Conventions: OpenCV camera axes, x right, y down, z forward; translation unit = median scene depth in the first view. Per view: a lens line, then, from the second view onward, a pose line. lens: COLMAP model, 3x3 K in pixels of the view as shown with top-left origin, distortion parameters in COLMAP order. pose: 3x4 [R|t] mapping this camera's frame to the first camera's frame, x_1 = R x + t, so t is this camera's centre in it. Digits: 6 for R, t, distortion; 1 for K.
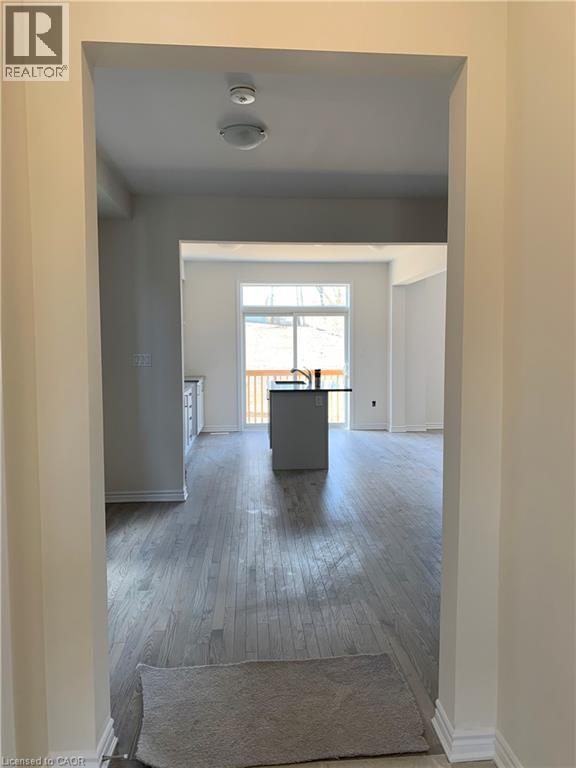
lens RADIAL K [[582.4, 0, 285.7], [0, 582.4, 377.0], [0, 0, 1]] dist [0.004410, -0.021095]
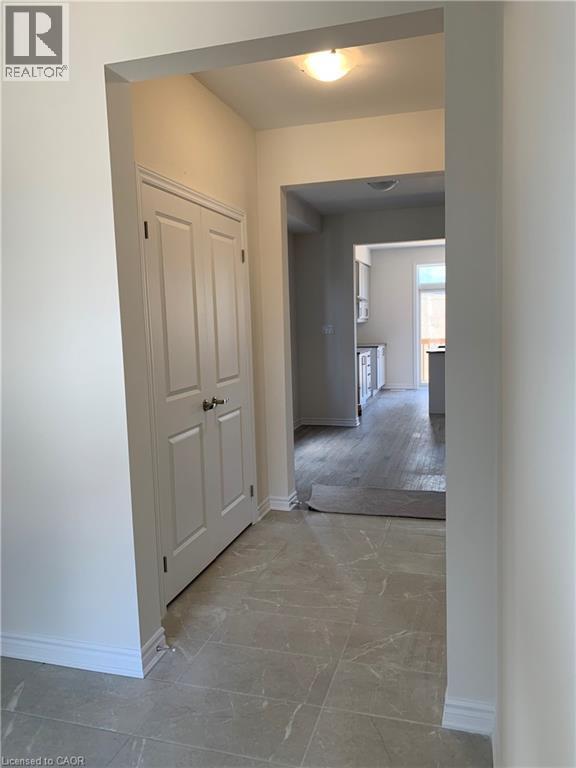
lens RADIAL K [[582.4, 0, 290.9], [0, 582.4, 383.7], [0, 0, 1]] dist [0.004410, -0.021095]
pose [[0.939280, 0.014463, -0.342847, 0.122919], [0.004716, 0.998473, 0.055040, 0.018688], [0.343120, -0.053314, 0.937777, -0.298464]]
